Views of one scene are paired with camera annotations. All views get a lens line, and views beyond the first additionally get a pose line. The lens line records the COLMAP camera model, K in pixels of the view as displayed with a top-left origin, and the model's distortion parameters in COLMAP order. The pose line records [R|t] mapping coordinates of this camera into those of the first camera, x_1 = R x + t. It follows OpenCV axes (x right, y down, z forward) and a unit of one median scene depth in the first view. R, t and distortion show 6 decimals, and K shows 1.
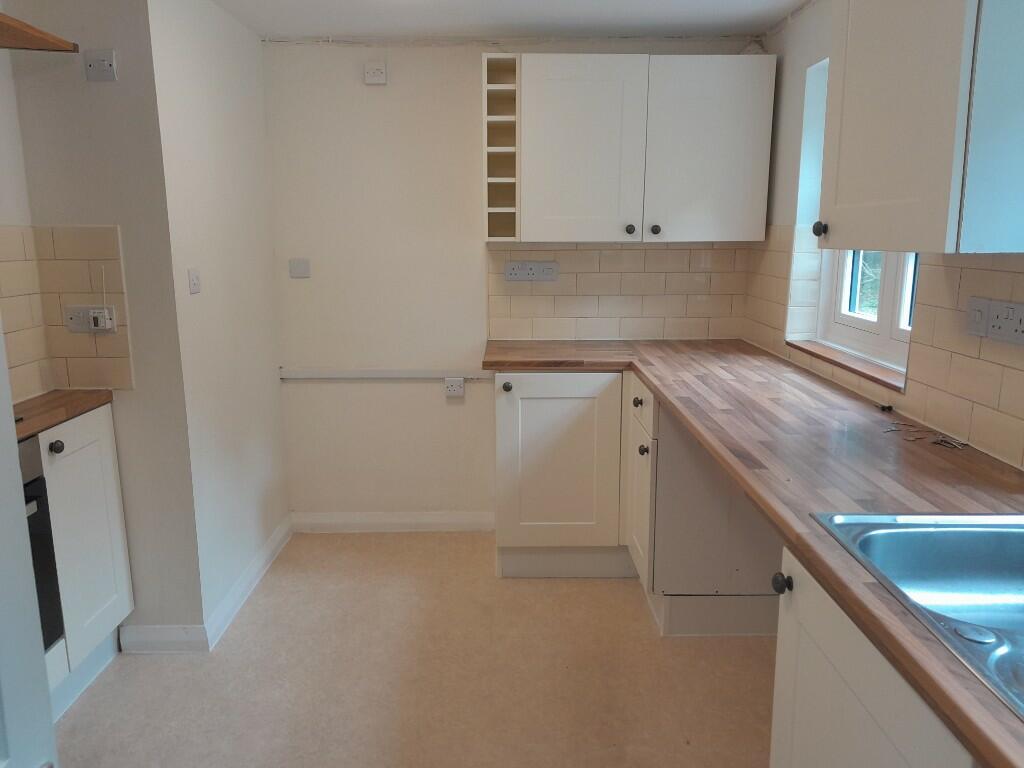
lens RADIAL K [[799.6, 0, 519.4], [0, 799.6, 390.4], [0, 0, 1]] dist [0.055876, -0.080702]
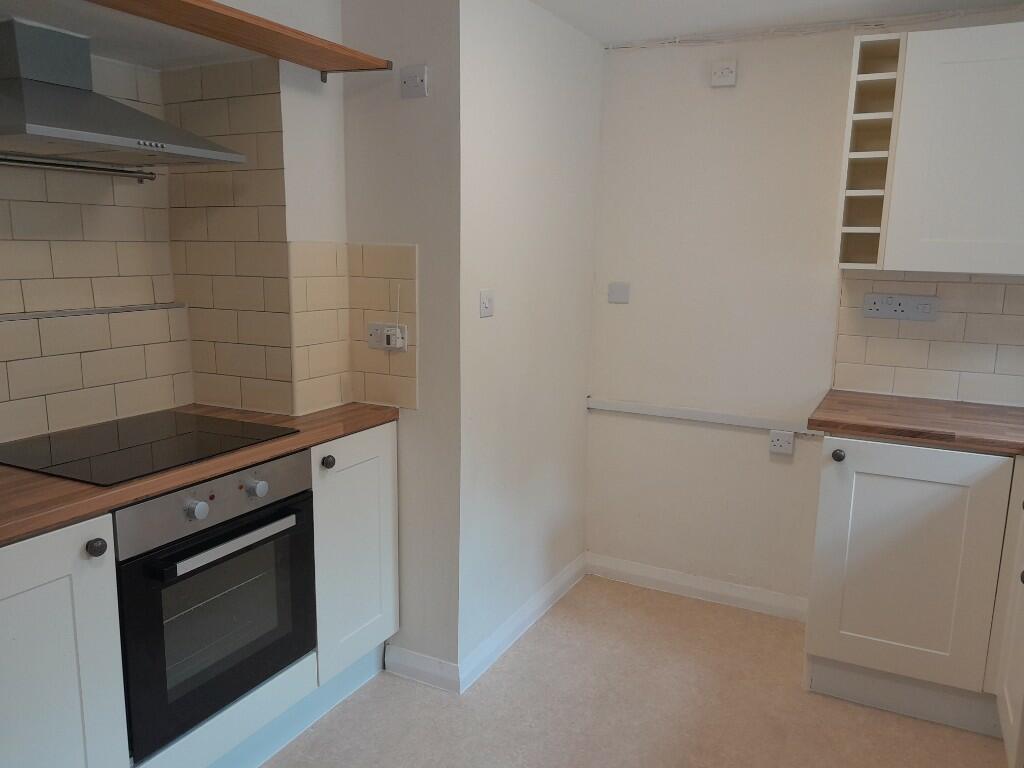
lens RADIAL K [[799.6, 0, 515.2], [0, 799.6, 387.1], [0, 0, 1]] dist [0.055876, -0.080702]
pose [[0.883217, 0.101184, -0.457918, 0.058280], [-0.112197, 0.993681, 0.003168, -0.036974], [0.455345, 0.048579, 0.888989, 0.149068]]
